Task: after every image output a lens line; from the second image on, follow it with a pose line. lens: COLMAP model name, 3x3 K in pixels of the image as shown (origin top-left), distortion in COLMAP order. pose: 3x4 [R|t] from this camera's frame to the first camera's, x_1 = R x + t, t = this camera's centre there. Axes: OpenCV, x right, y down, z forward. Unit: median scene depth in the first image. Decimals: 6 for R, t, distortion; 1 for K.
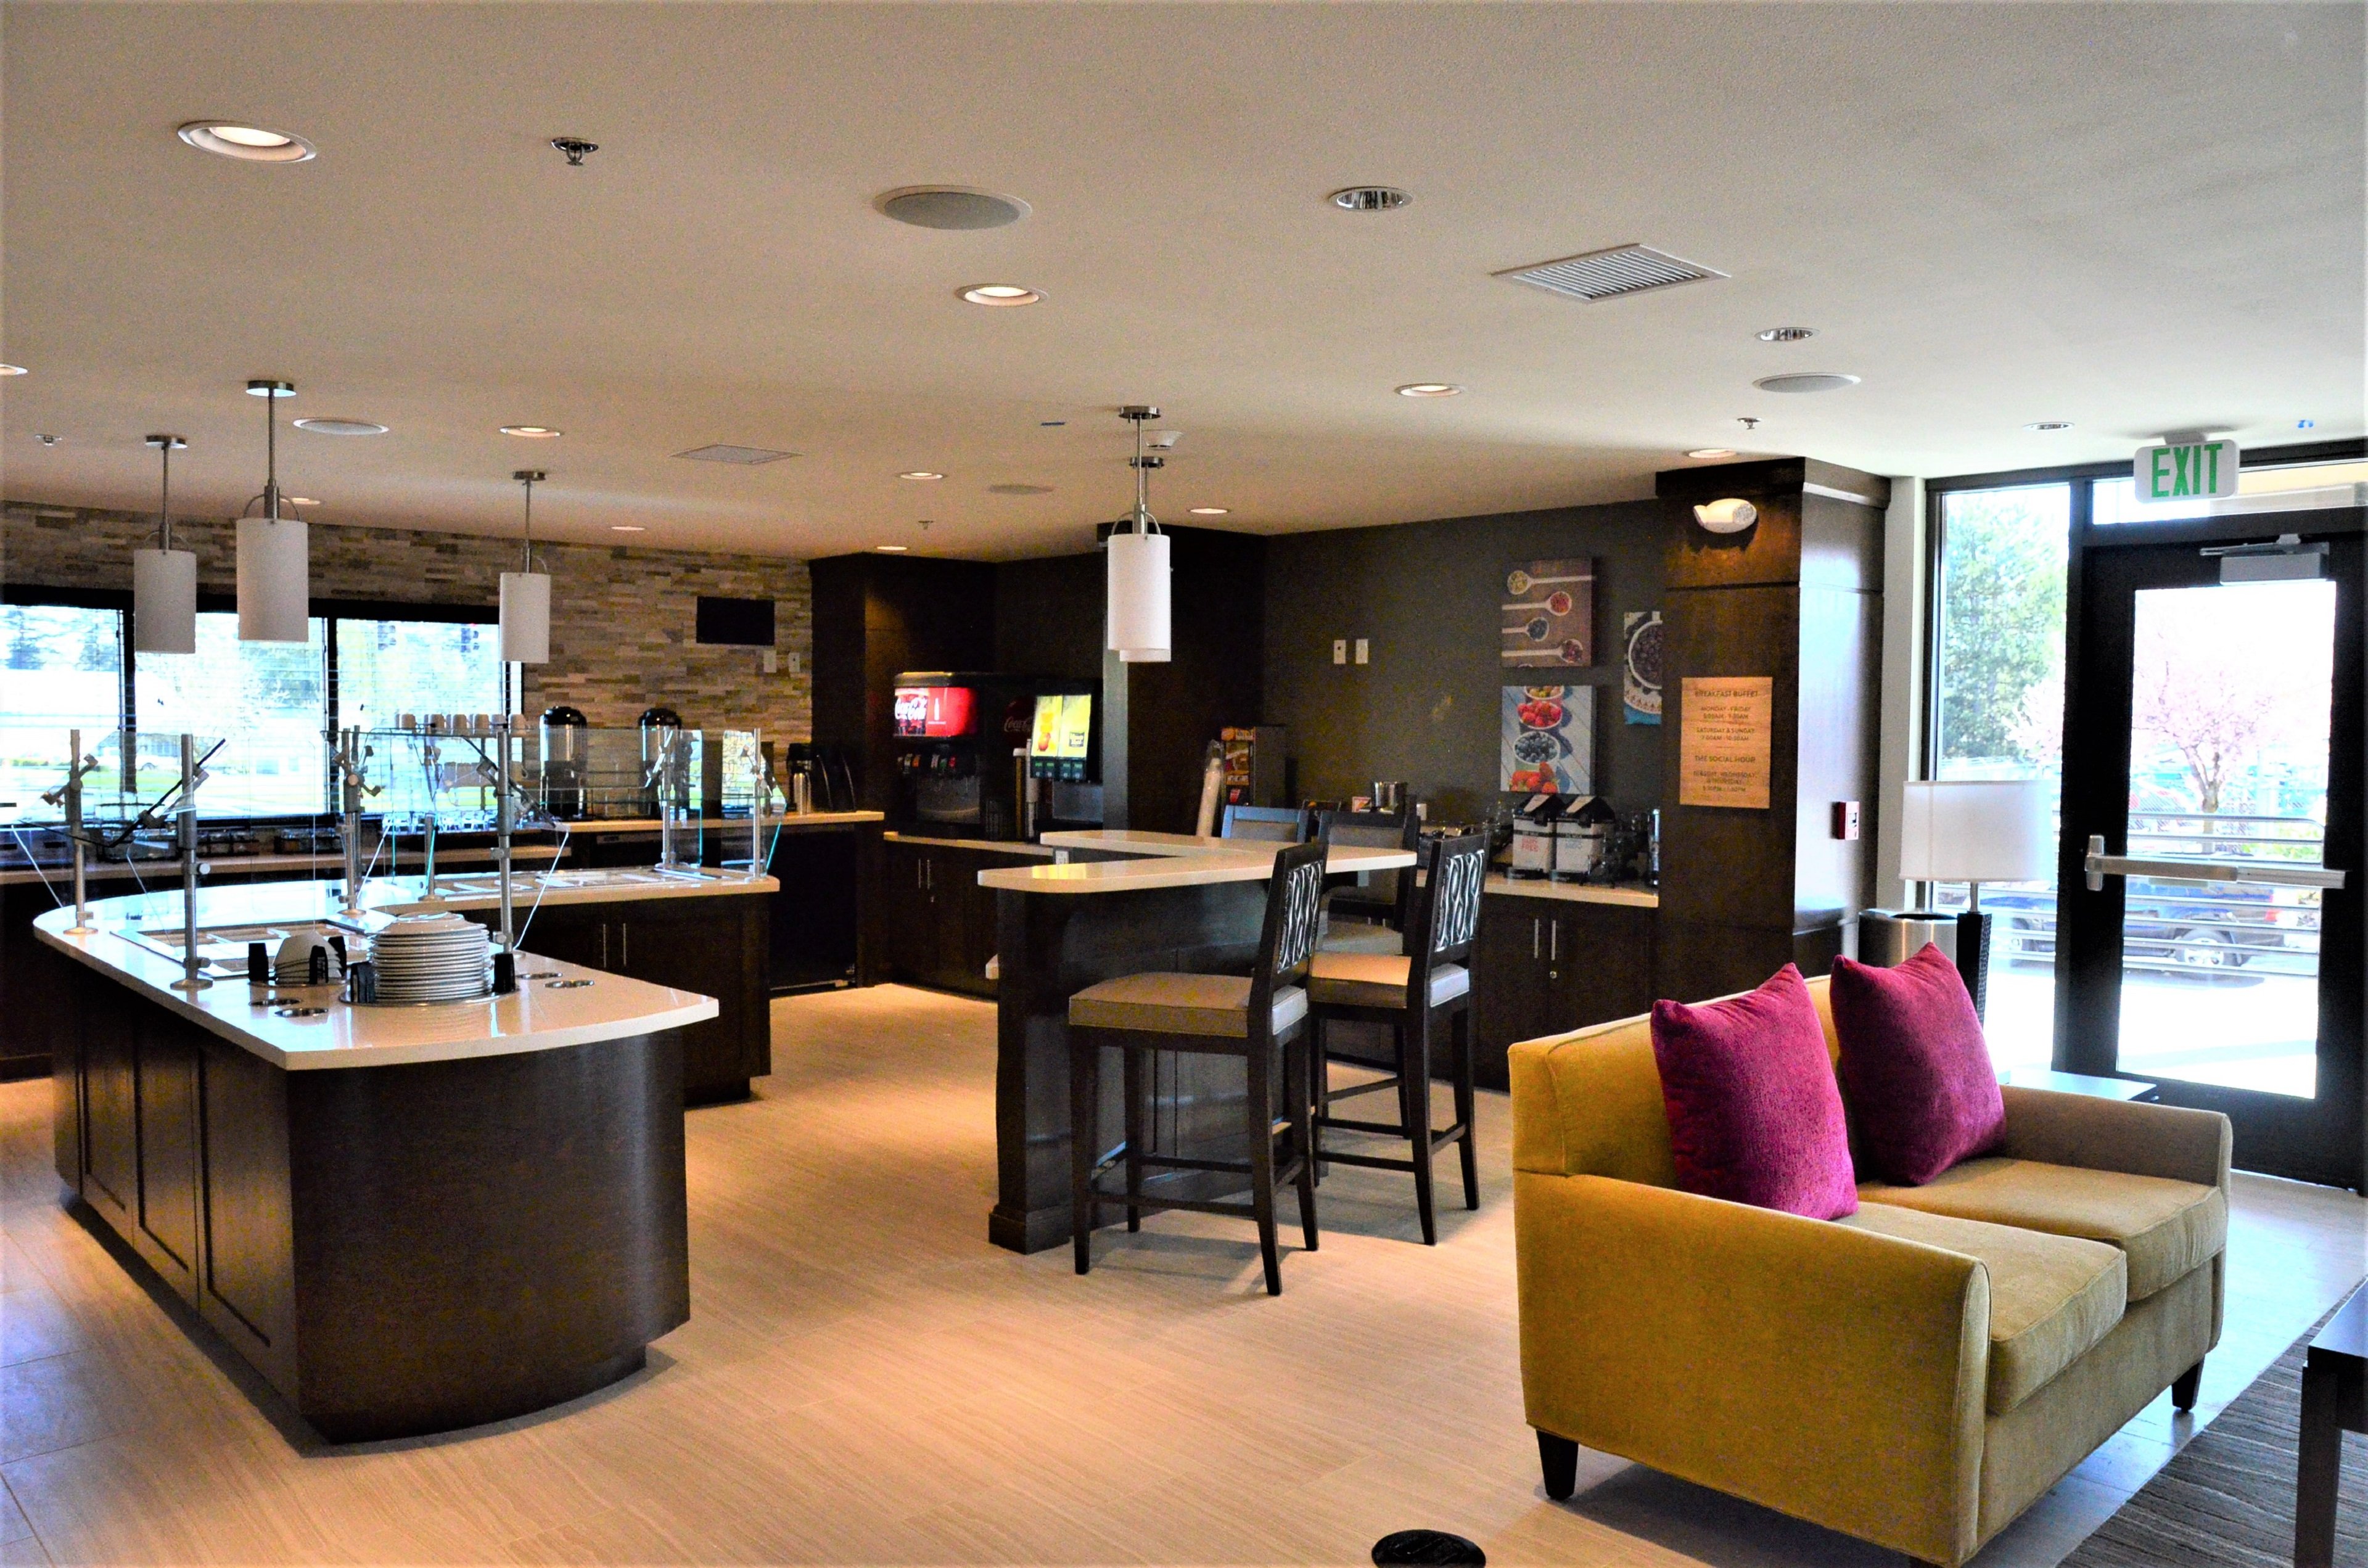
lens RADIAL K [[1764.7, 0, 1174.9], [0, 1764.7, 811.3], [0, 0, 1]] dist [-0.132372, 0.112865]
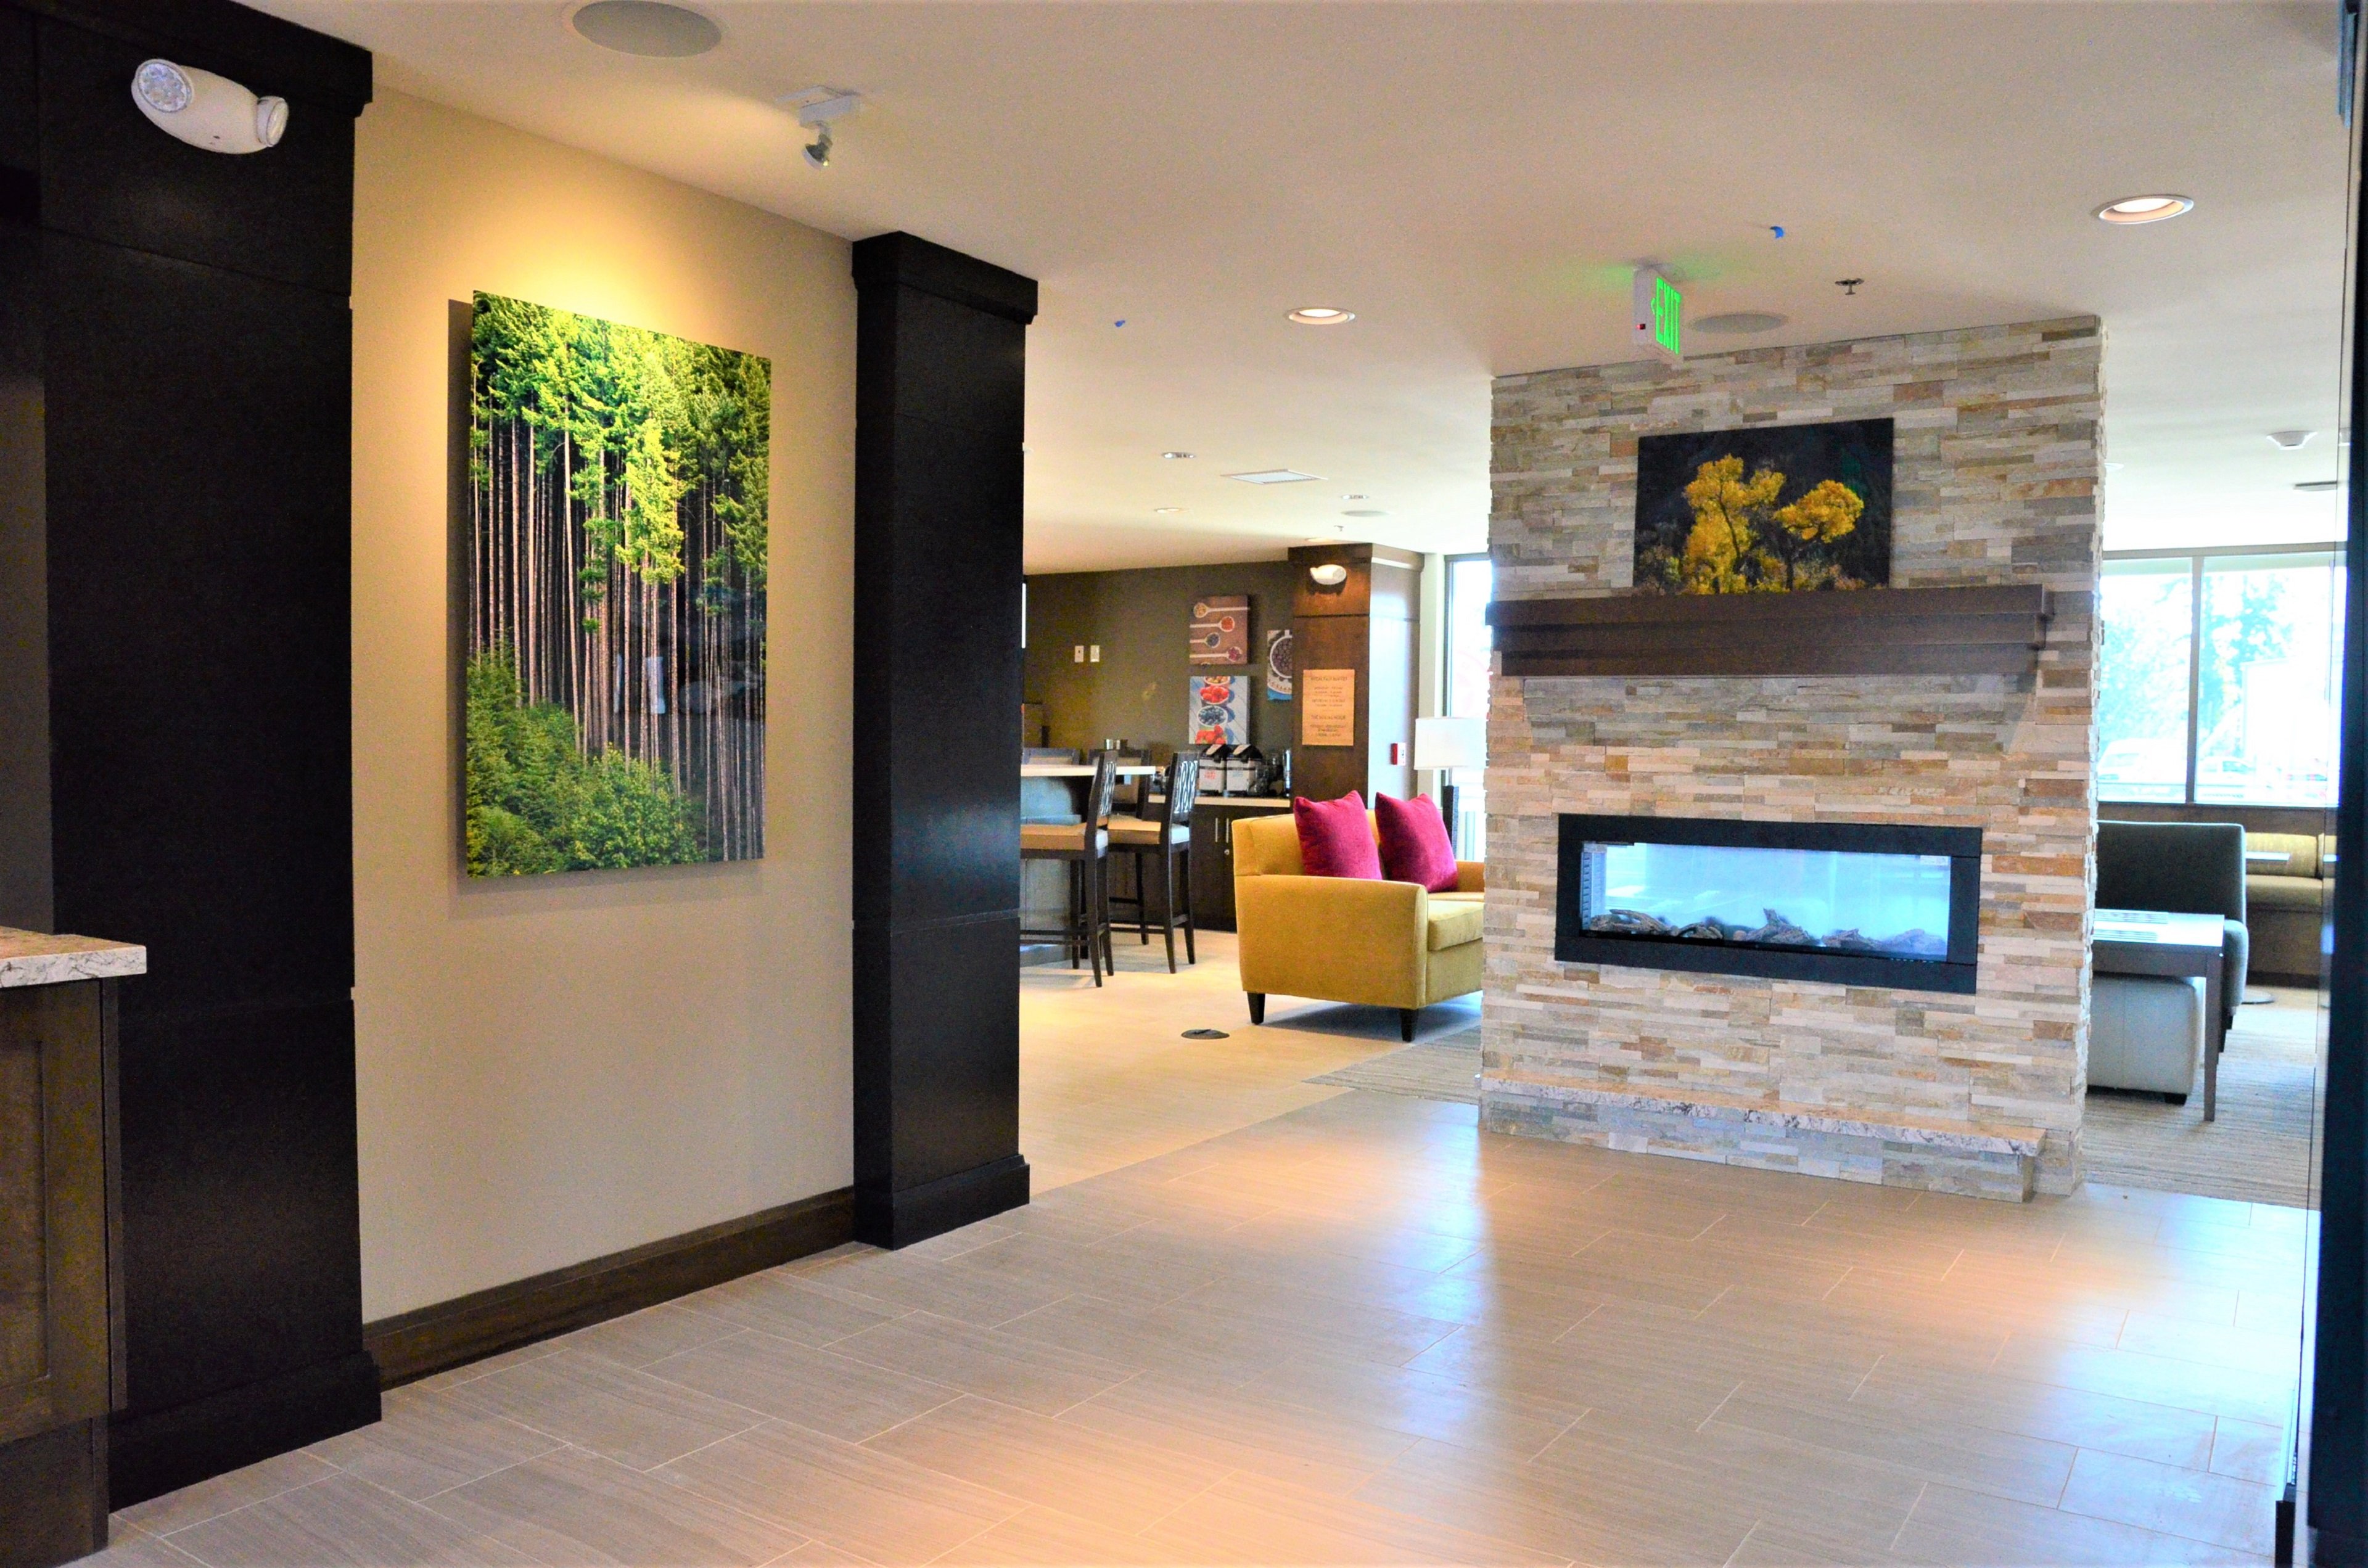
lens RADIAL K [[1764.7, 0, 1174.9], [0, 1764.7, 811.3], [0, 0, 1]] dist [-0.132372, 0.112865]
pose [[0.977474, -0.003190, 0.211034, -0.189438], [0.004675, 0.999968, -0.006539, 0.070492], [-0.211006, 0.007378, 0.977457, -0.633184]]
